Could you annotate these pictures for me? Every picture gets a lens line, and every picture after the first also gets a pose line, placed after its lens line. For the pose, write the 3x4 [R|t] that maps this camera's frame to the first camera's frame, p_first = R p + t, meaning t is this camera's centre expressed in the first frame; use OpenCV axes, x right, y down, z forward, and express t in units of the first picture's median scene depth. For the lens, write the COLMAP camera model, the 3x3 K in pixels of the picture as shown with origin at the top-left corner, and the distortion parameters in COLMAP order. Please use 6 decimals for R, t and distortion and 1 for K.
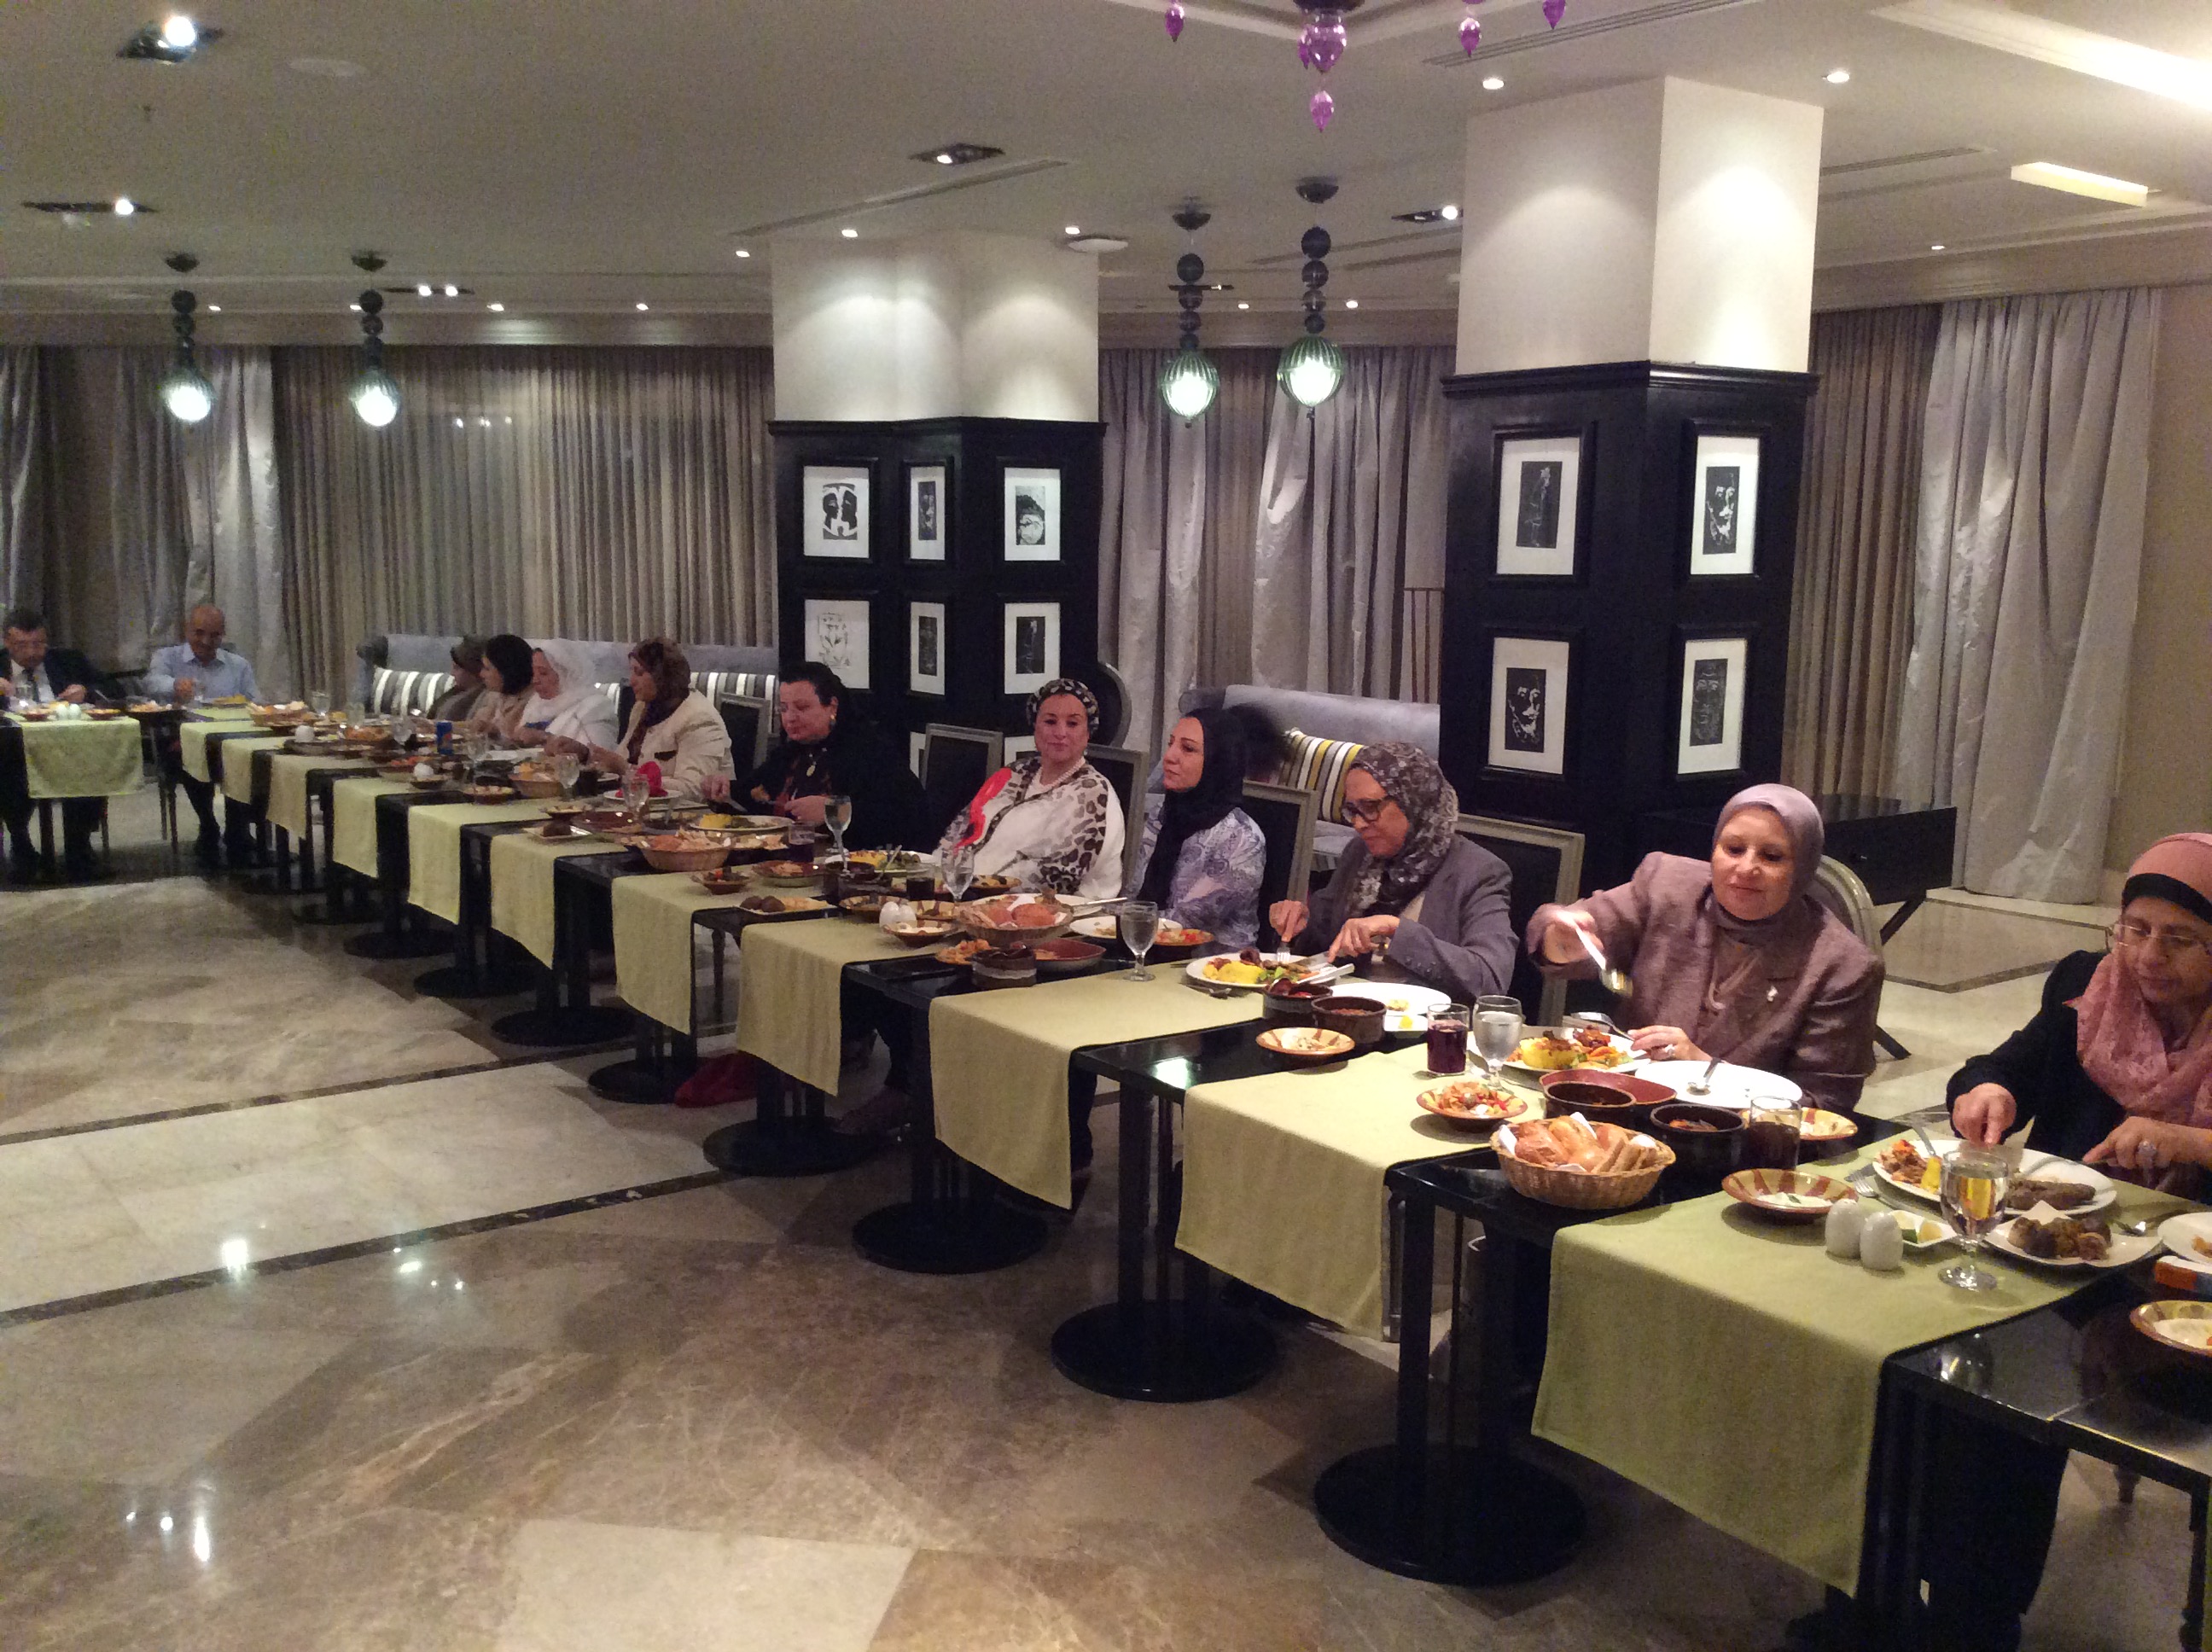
lens RADIAL K [[2028.8, 0, 1106.0], [0, 2028.8, 826.0], [0, 0, 1]] dist [0.136926, -0.261058]
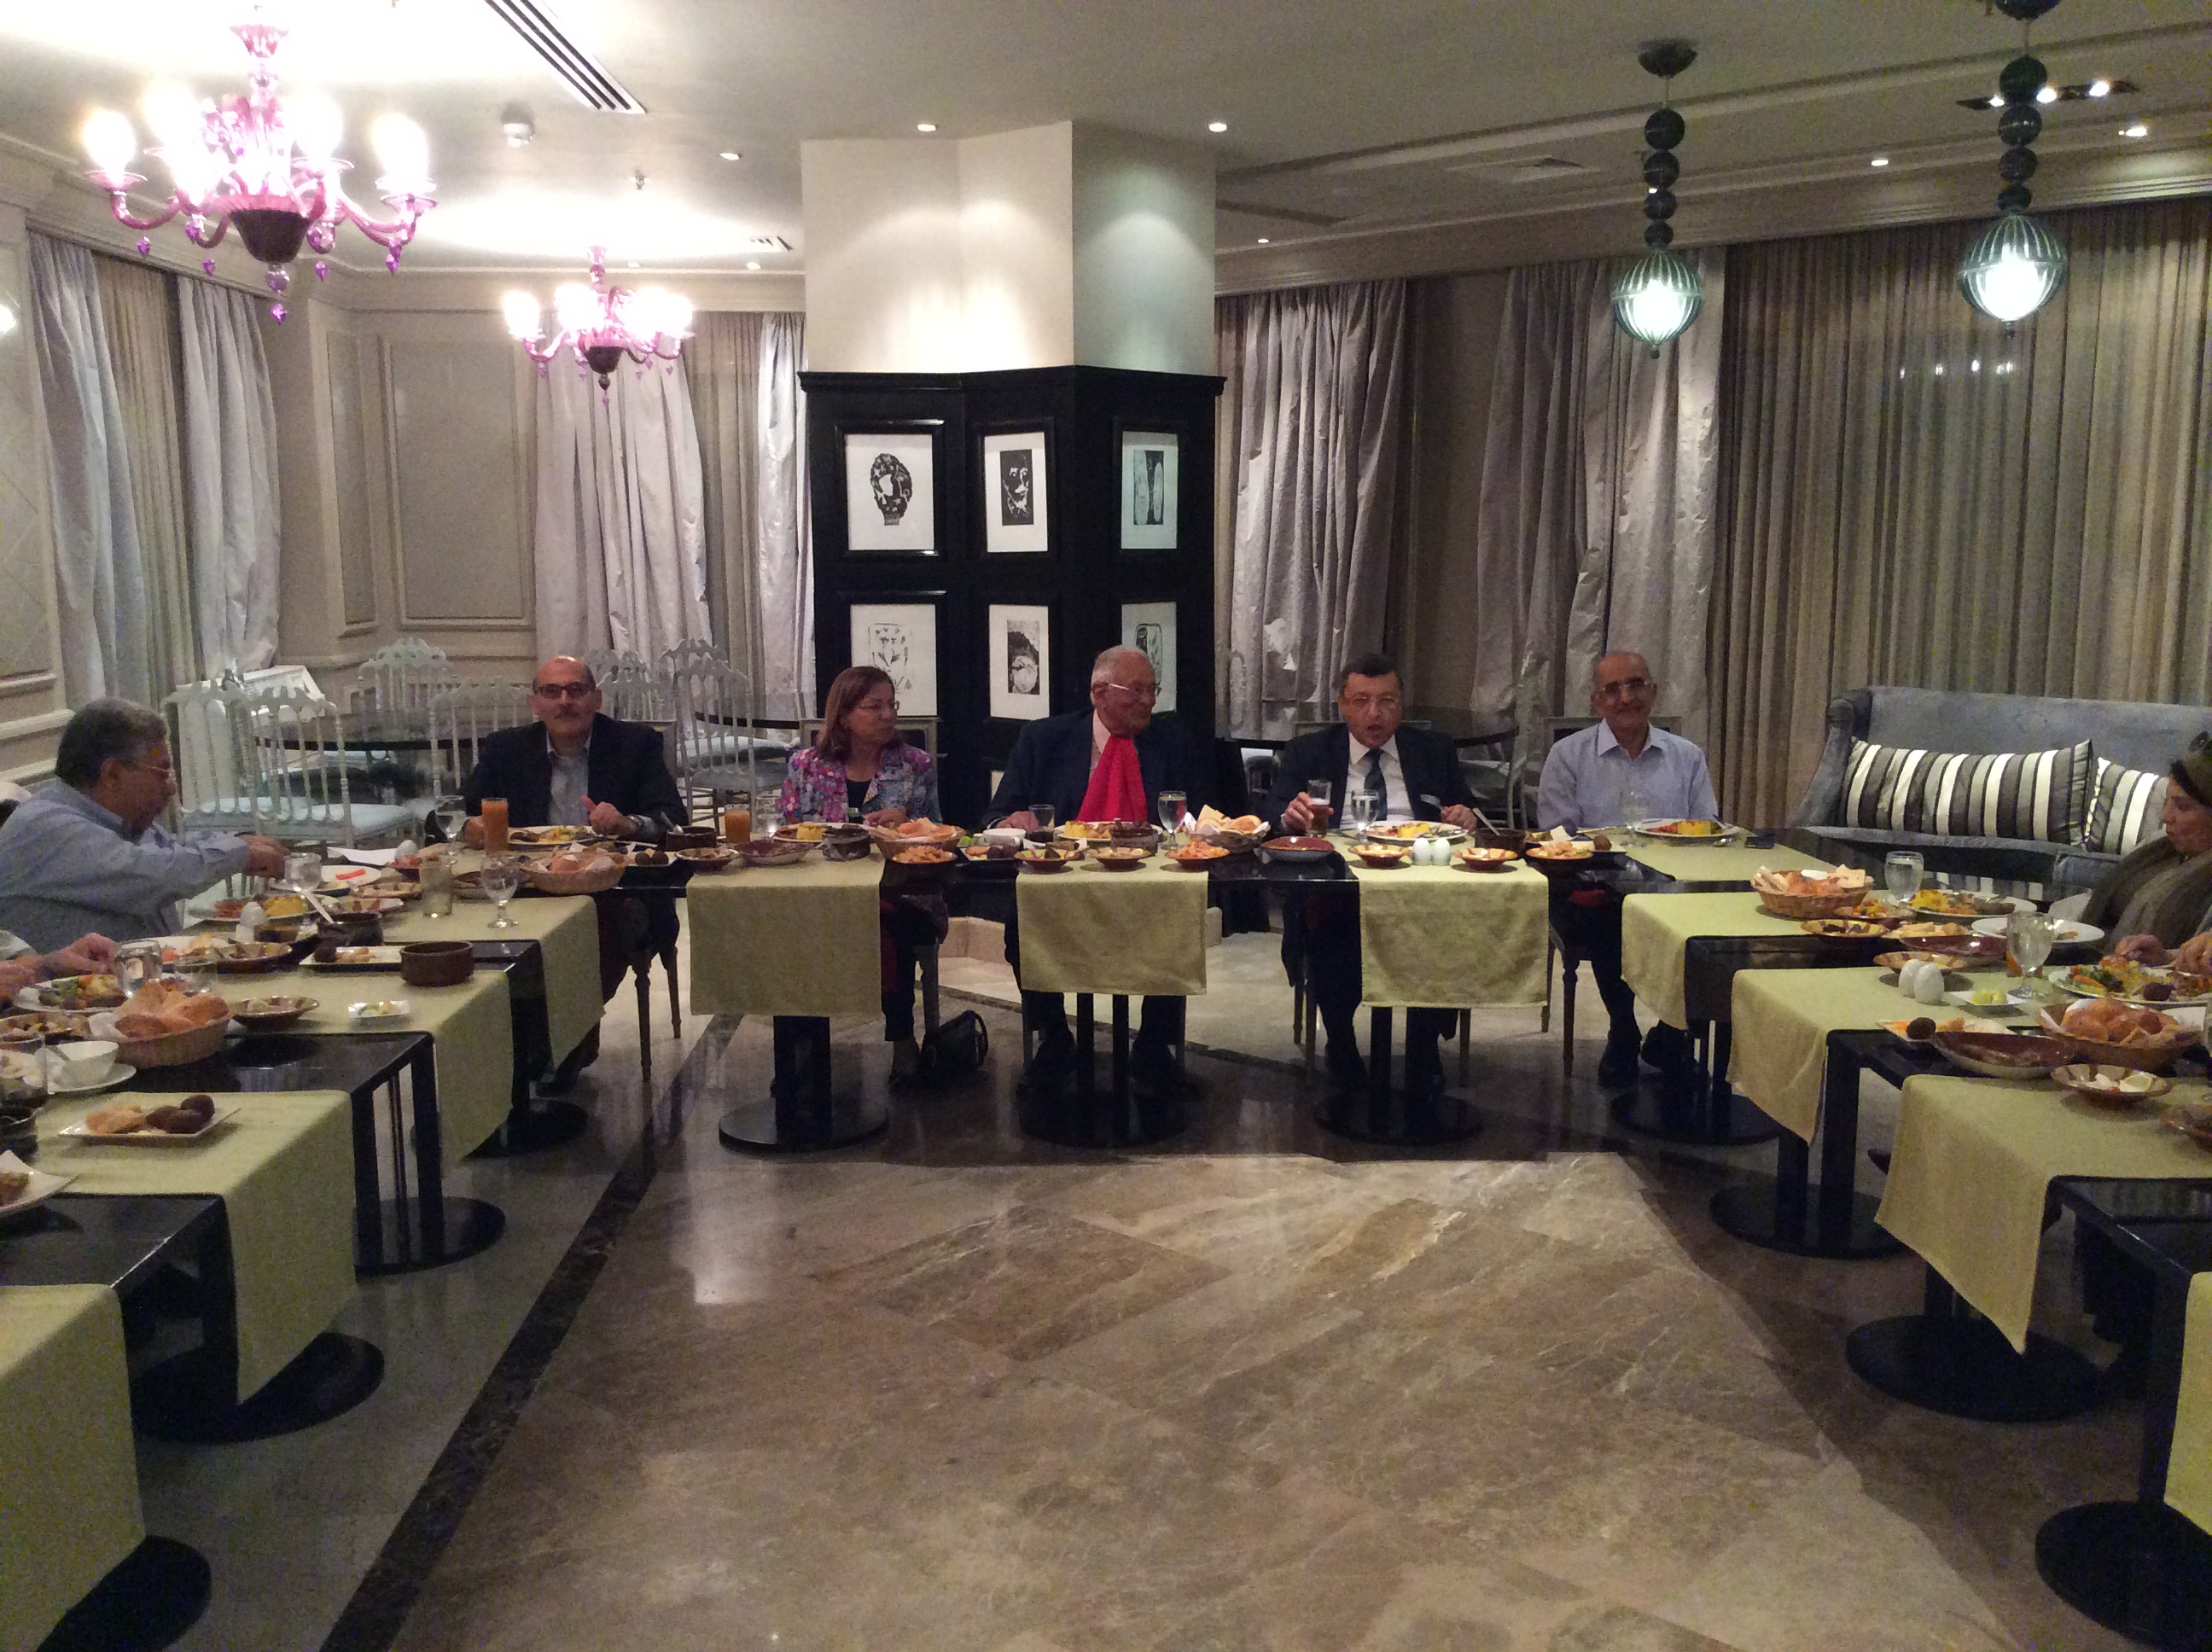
lens RADIAL K [[2028.8, 0, 1106.0], [0, 2028.8, 826.0], [0, 0, 1]] dist [0.136926, -0.261058]
pose [[0.828724, 0.072527, -0.554938, -0.261348], [-0.069012, 0.997243, 0.027274, -0.070753], [0.555386, 0.015695, 0.831445, 0.474337]]
